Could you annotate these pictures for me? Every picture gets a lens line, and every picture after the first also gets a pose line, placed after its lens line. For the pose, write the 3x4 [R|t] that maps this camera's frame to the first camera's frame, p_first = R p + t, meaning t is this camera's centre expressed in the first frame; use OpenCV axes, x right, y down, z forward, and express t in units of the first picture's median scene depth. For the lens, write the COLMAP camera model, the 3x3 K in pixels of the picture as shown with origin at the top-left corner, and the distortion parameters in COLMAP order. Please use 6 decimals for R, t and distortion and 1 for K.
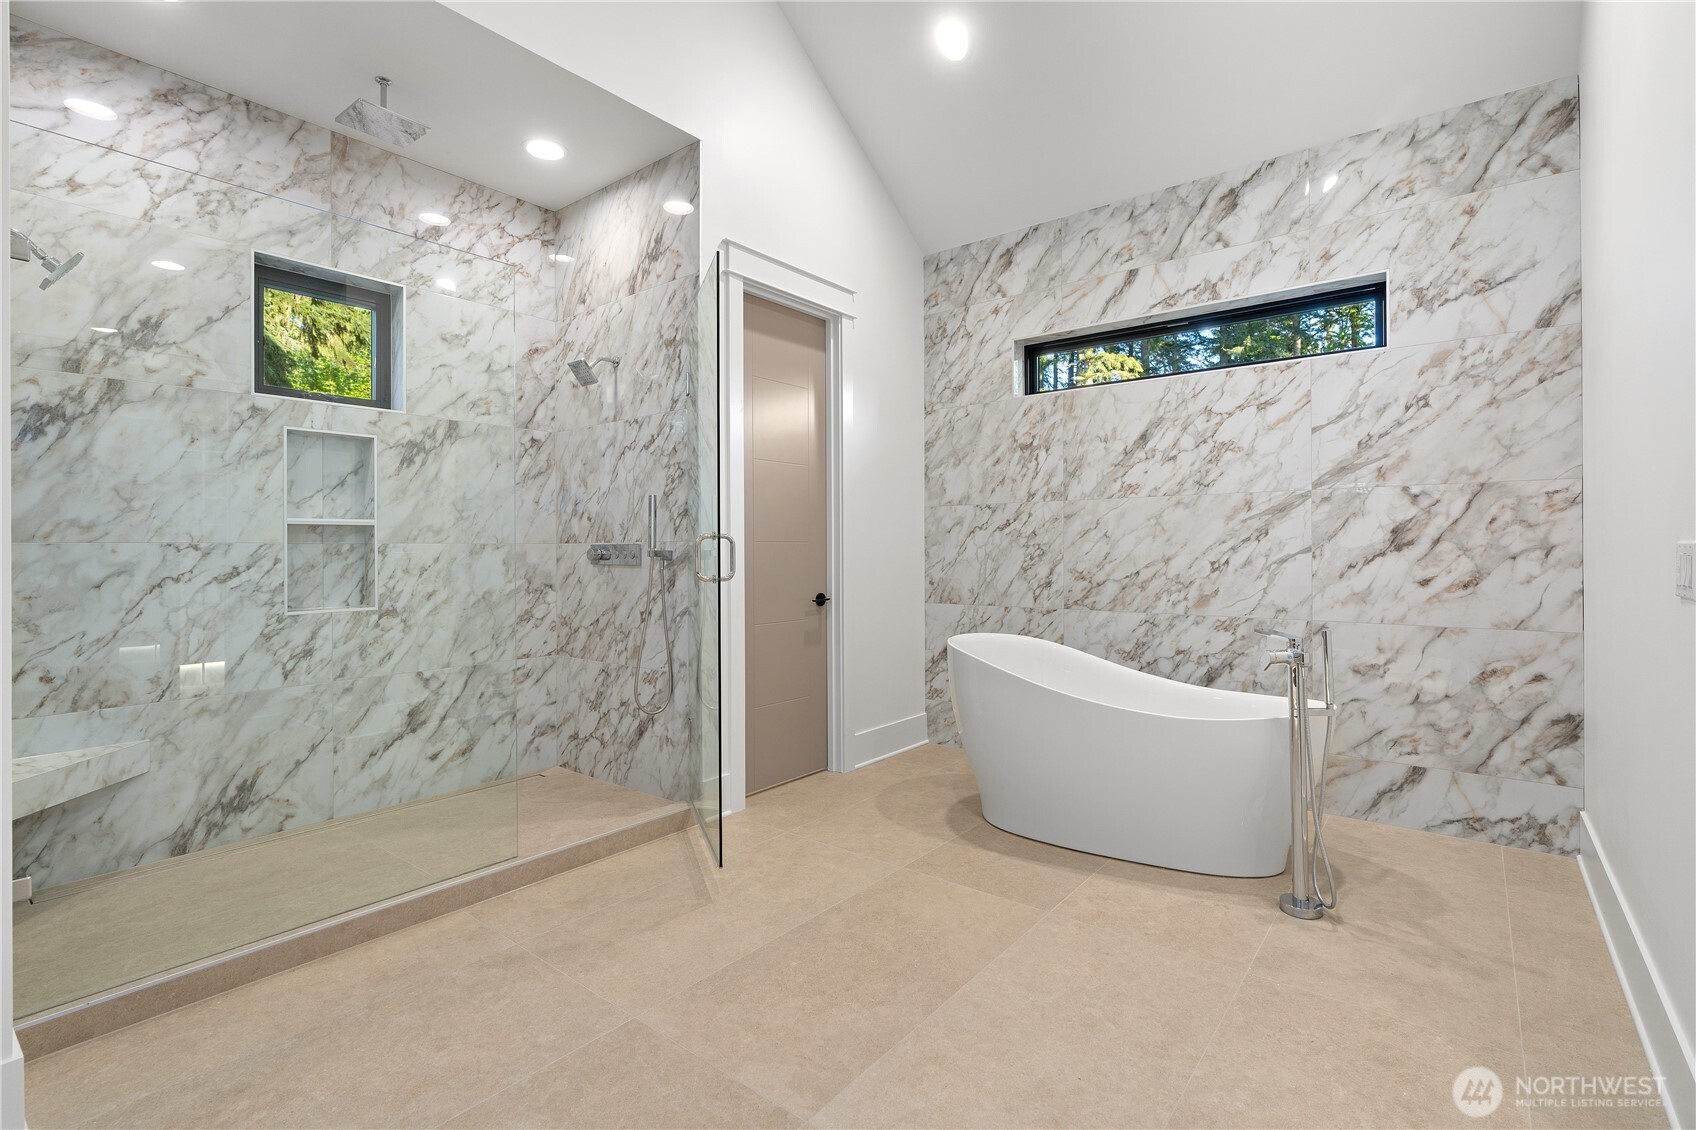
lens RADIAL K [[777.7, 0, 850.5], [0, 777.7, 556.6], [0, 0, 1]] dist [-0.010872, 0.003637]
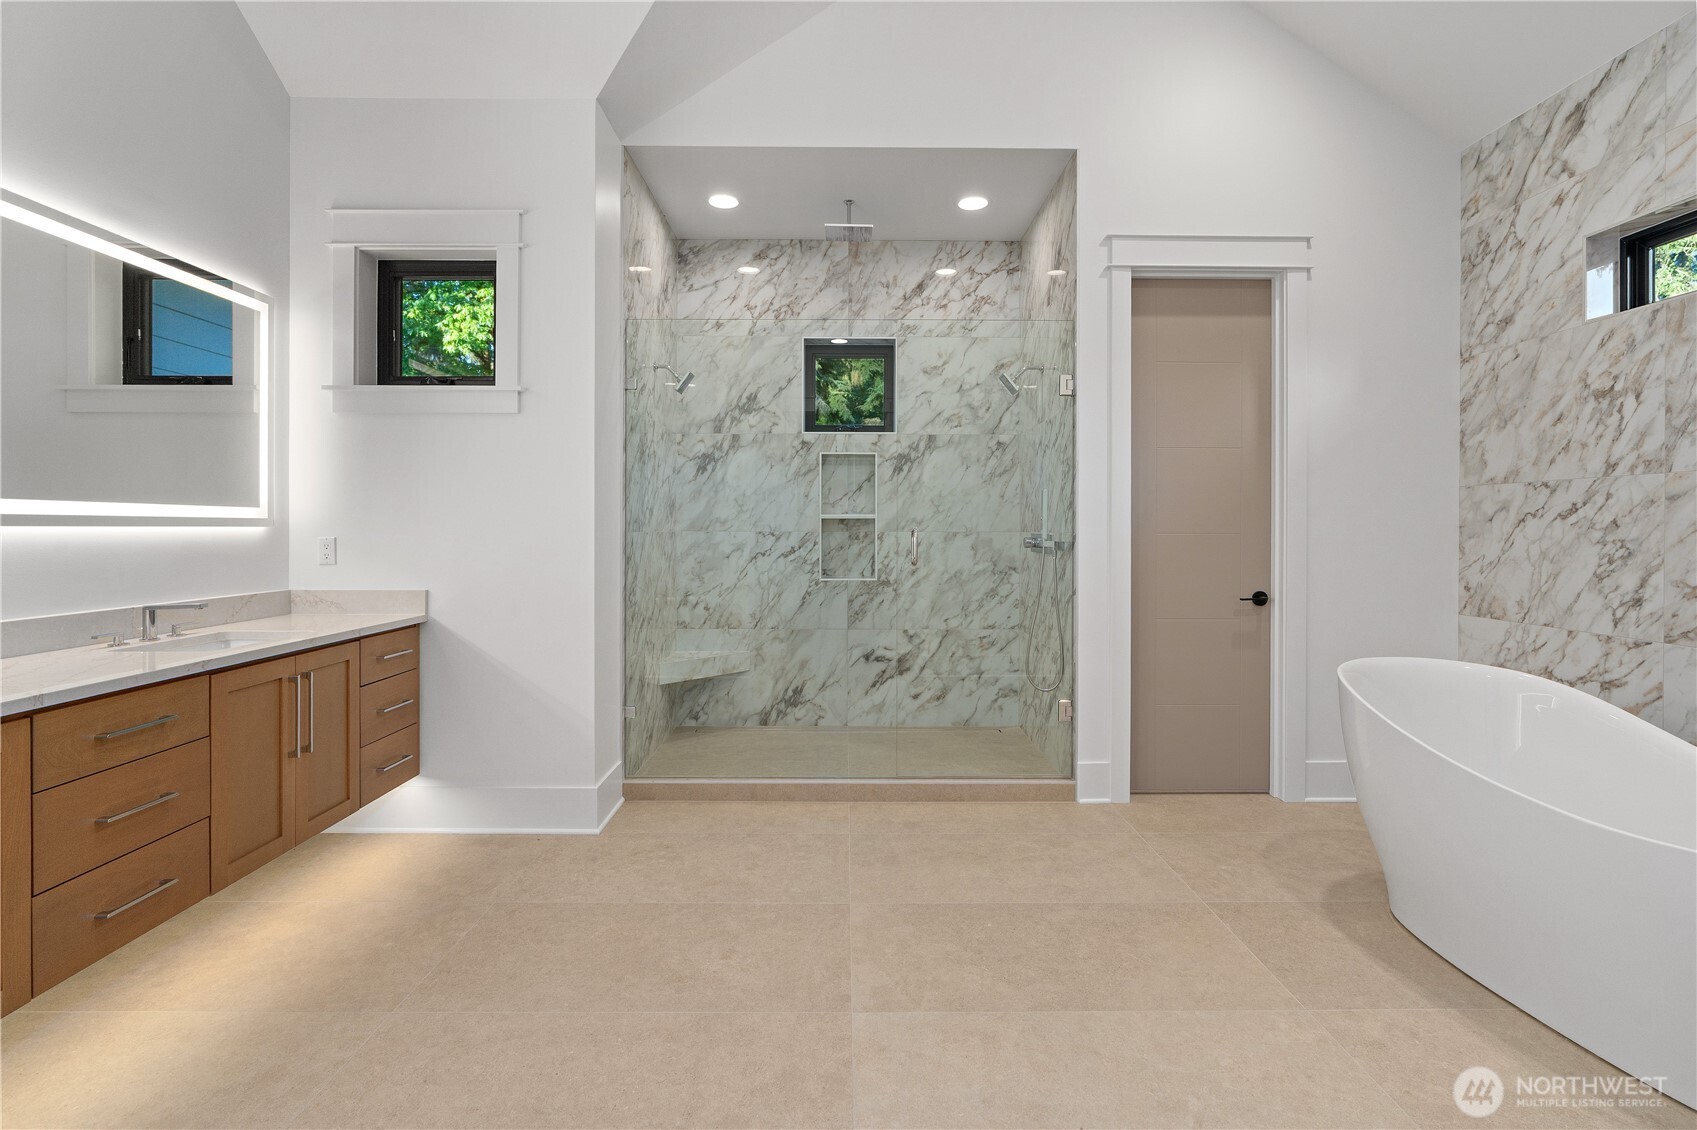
lens RADIAL K [[778.2, 0, 846.7], [0, 778.2, 539.9], [0, 0, 1]] dist [-0.010872, 0.003637]
pose [[0.628909, 0.018812, -0.777252, 0.389407], [-0.012732, 0.999822, 0.013896, -0.019570], [0.777375, 0.001157, 0.629036, 0.091831]]
